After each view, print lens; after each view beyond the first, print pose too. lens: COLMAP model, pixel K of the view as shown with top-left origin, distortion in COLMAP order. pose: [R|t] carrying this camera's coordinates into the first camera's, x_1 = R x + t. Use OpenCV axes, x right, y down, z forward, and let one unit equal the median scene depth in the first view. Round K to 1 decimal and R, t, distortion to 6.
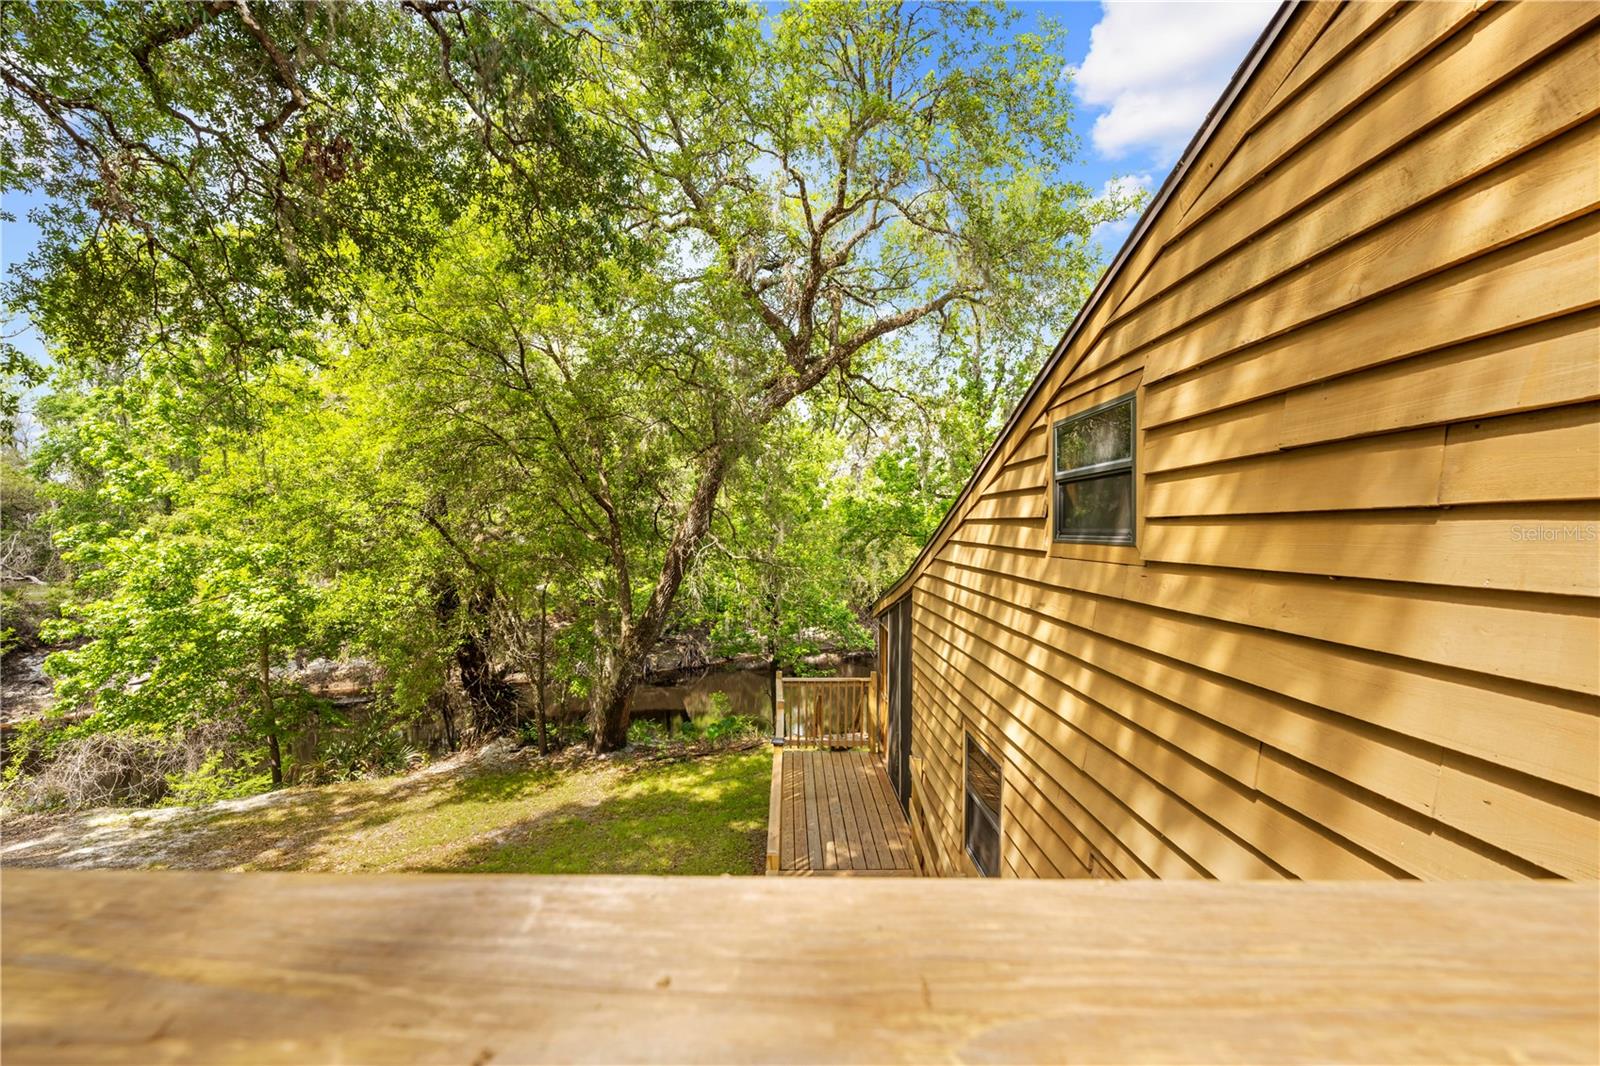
lens RADIAL K [[728.5, 0, 797.5], [0, 728.5, 524.0], [0, 0, 1]] dist [0.003688, 0.000330]
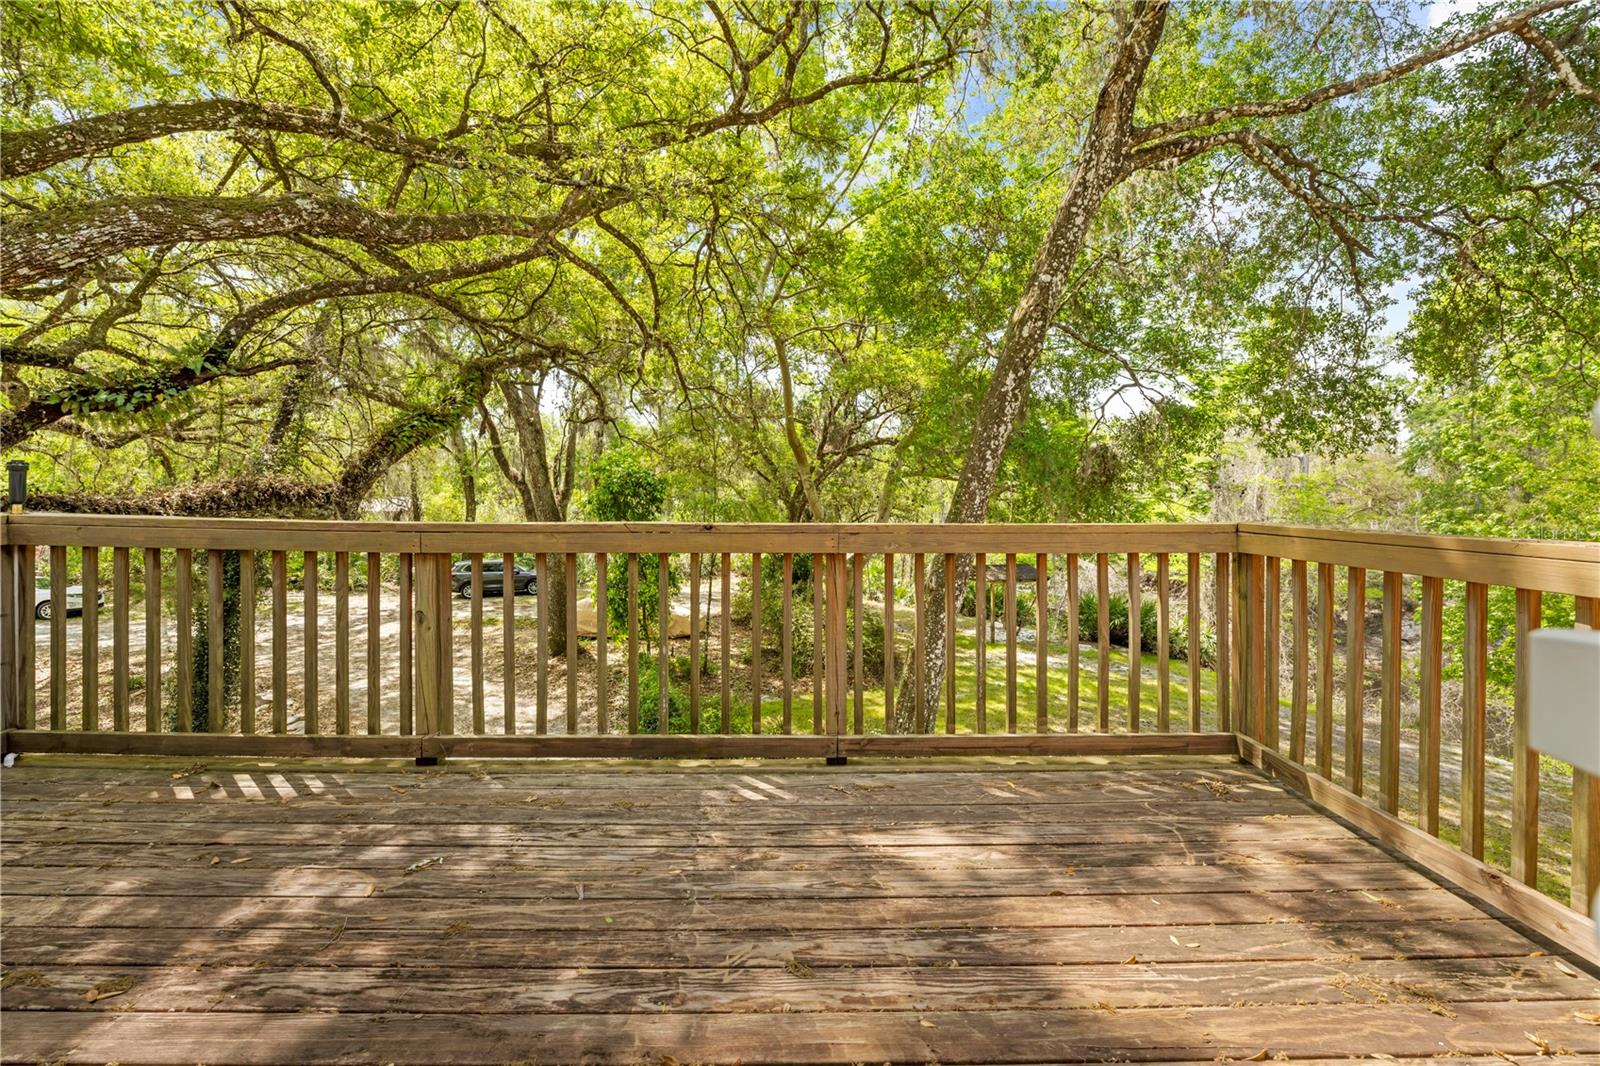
lens RADIAL K [[661.4, 0, 797.6], [0, 661.4, 502.2], [0, 0, 1]] dist [0.000340, -0.000245]
pose [[0.023742, -0.006352, -0.999698, 0.221660], [-0.008541, 0.999942, -0.006556, 0.010705], [0.999682, 0.008694, 0.023687, -0.227713]]
